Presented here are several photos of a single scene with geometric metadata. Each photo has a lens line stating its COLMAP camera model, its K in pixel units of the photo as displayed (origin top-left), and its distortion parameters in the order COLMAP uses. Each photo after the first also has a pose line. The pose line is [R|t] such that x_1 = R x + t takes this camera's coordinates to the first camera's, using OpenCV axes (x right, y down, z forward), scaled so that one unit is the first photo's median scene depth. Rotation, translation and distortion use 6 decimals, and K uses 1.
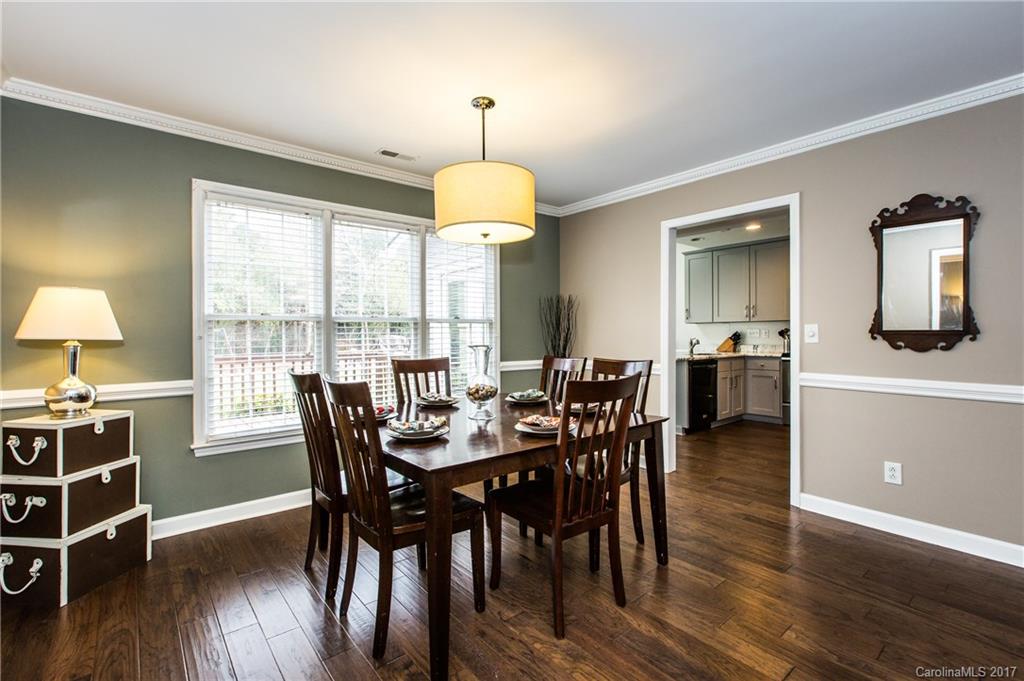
lens RADIAL K [[457.5, 0, 512.6], [0, 457.5, 333.6], [0, 0, 1]] dist [-0.002868, -0.000749]
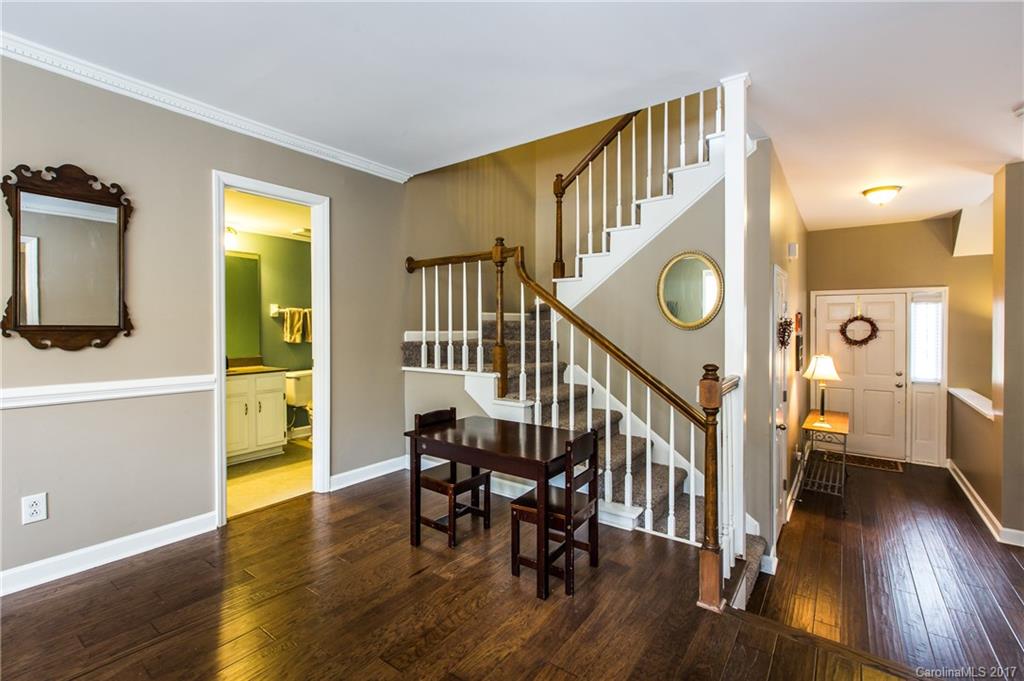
lens RADIAL K [[457.5, 0, 512.2], [0, 457.5, 329.5], [0, 0, 1]] dist [-0.002868, -0.000749]
pose [[-0.242915, 0.001218, 0.970047, -0.126304], [0.002131, 0.999997, -0.000721, 0.002843], [-0.970045, 0.001892, -0.242917, 0.421793]]
